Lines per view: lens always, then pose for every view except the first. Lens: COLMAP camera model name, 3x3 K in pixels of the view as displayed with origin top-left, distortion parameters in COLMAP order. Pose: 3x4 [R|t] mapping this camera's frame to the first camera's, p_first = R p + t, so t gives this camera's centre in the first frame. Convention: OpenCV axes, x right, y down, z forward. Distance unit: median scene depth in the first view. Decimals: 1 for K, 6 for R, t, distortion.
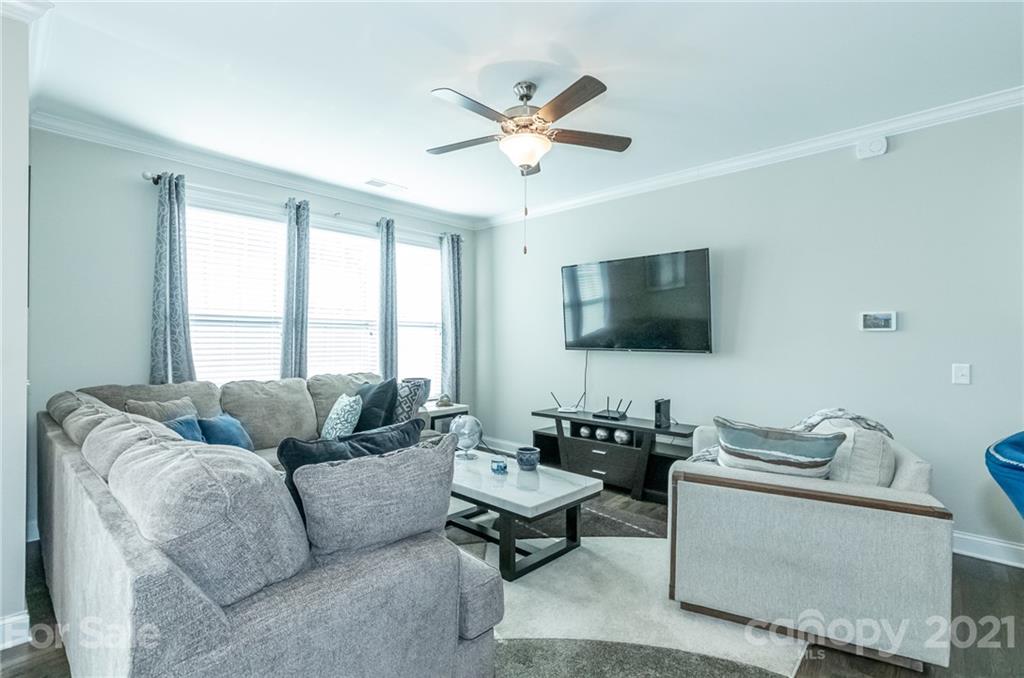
lens RADIAL K [[477.0, 0, 510.7], [0, 477.0, 337.8], [0, 0, 1]] dist [0.002479, -0.001658]
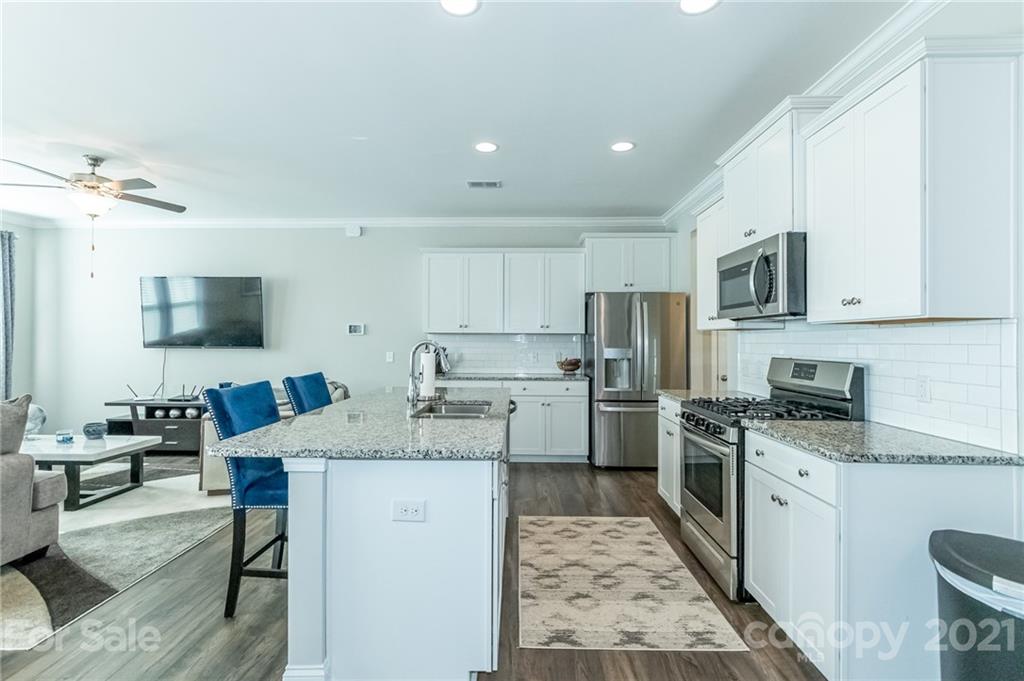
lens RADIAL K [[477.0, 0, 508.3], [0, 477.0, 333.7], [0, 0, 1]] dist [0.002479, -0.001658]
pose [[0.750634, 0.008835, 0.660659, 0.016055], [-0.004790, 0.999957, -0.007929, -0.005023], [-0.660701, 0.002787, 0.750644, -0.577869]]
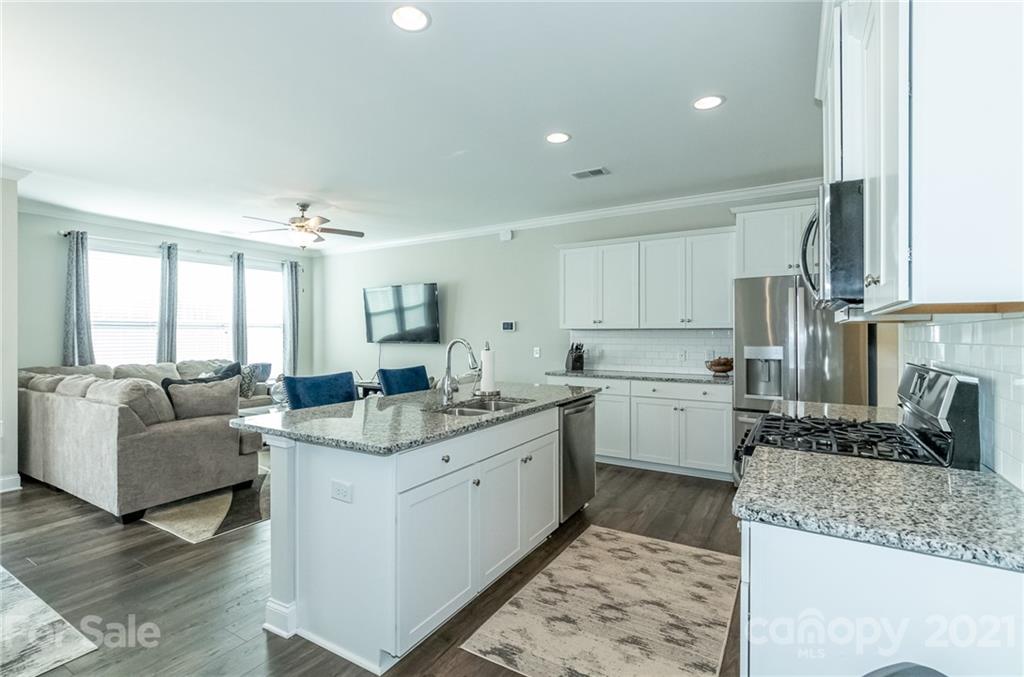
lens RADIAL K [[477.0, 0, 507.9], [0, 477.0, 331.3], [0, 0, 1]] dist [0.002479, -0.001658]
pose [[0.980271, -0.003148, 0.197633, 0.314018], [0.003163, 0.999995, 0.000239, -0.011487], [-0.197633, 0.000391, 0.980276, -0.711593]]
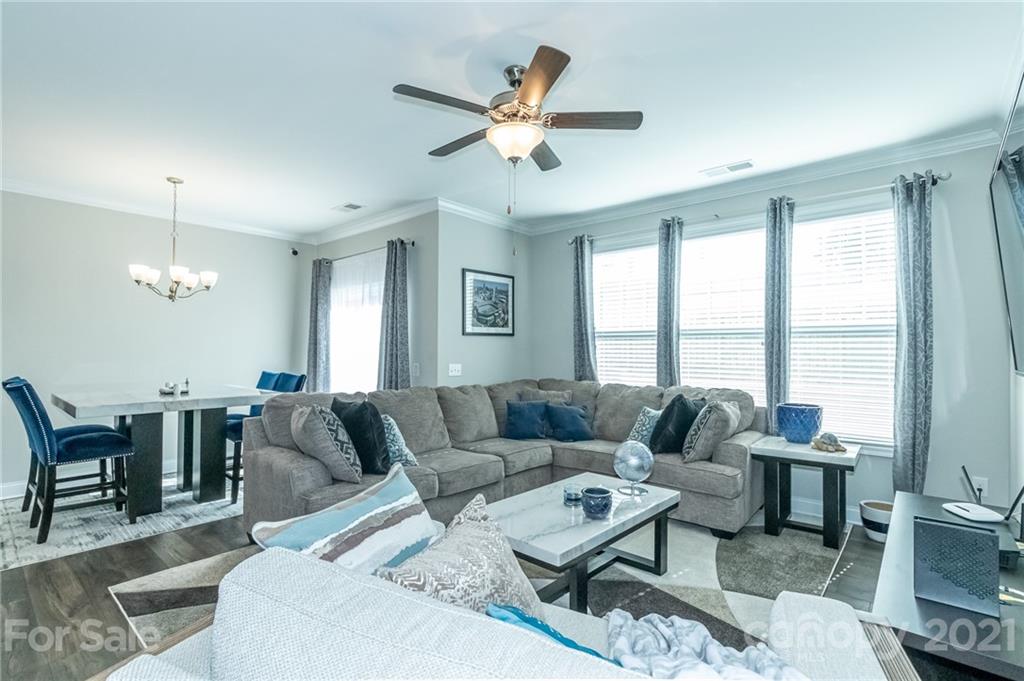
lens RADIAL K [[477.0, 0, 507.3], [0, 477.0, 344.6], [0, 0, 1]] dist [0.002479, -0.001658]
pose [[0.024811, -0.014179, -0.999592, 0.643009], [0.002011, 0.999898, -0.014134, 0.005062], [0.999690, -0.001660, 0.024837, 0.661814]]
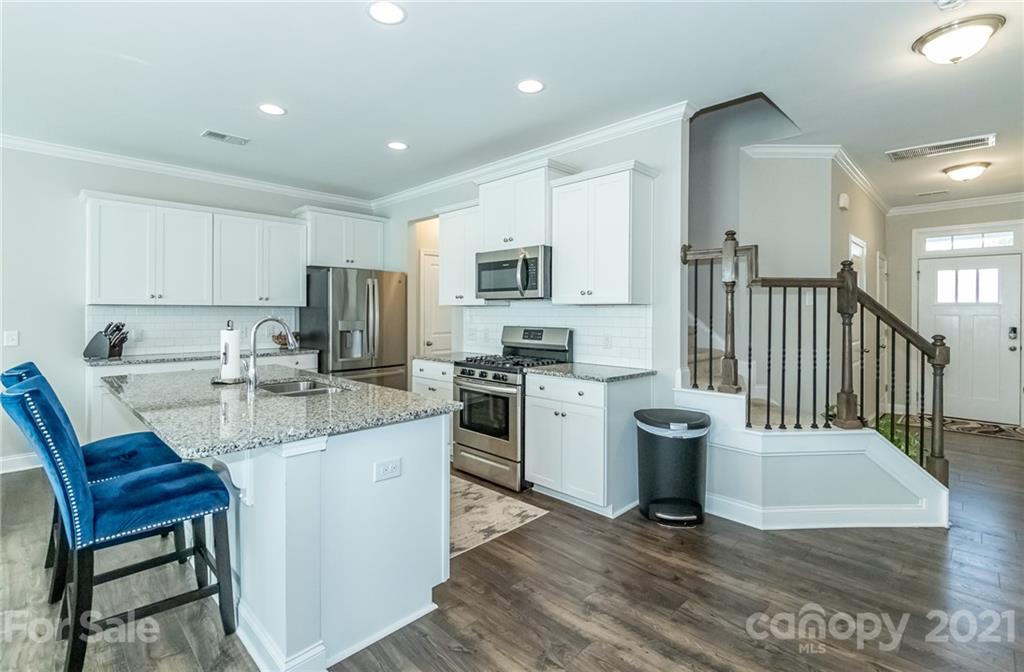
lens RADIAL K [[477.0, 0, 505.2], [0, 477.0, 310.0], [0, 0, 1]] dist [0.002479, -0.001658]
pose [[0.037689, 0.000570, 0.999289, -0.254473], [-0.009035, 0.999959, -0.000230, -0.011542], [-0.999249, -0.009020, 0.037693, -0.321797]]
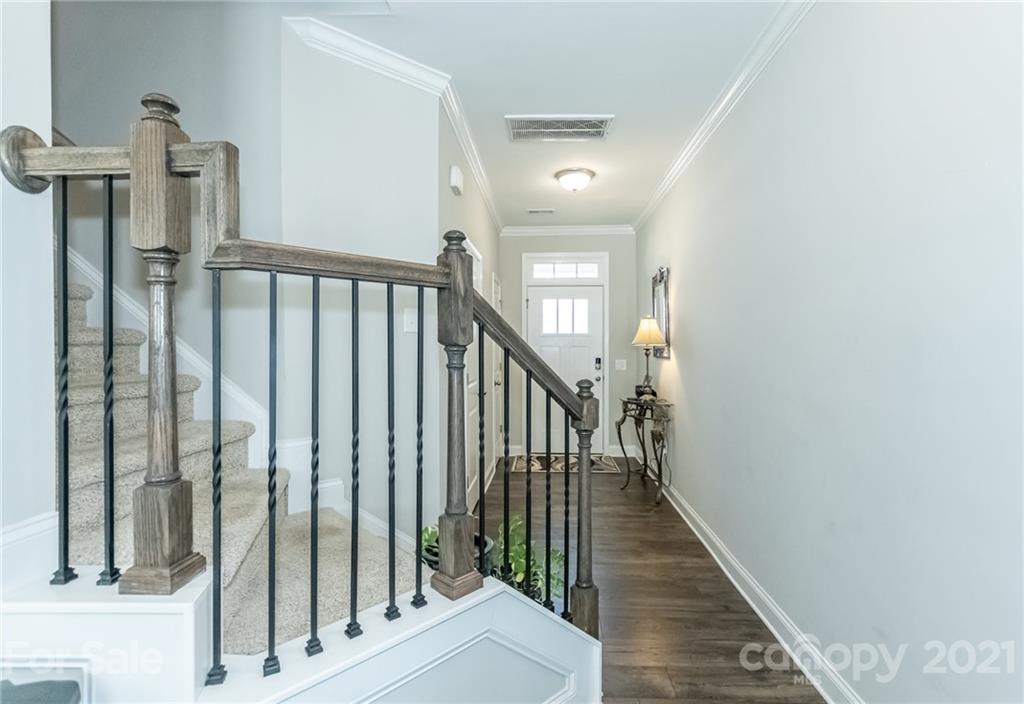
lens RADIAL K [[492.7, 0, 521.1], [0, 492.7, 350.7], [0, 0, 1]] dist [0.011867, -0.000526]
pose [[-0.637634, -0.009324, 0.770283, 0.216088], [-0.001989, 0.999943, 0.010457, -0.010393], [-0.770337, 0.005136, -0.637617, -0.643701]]
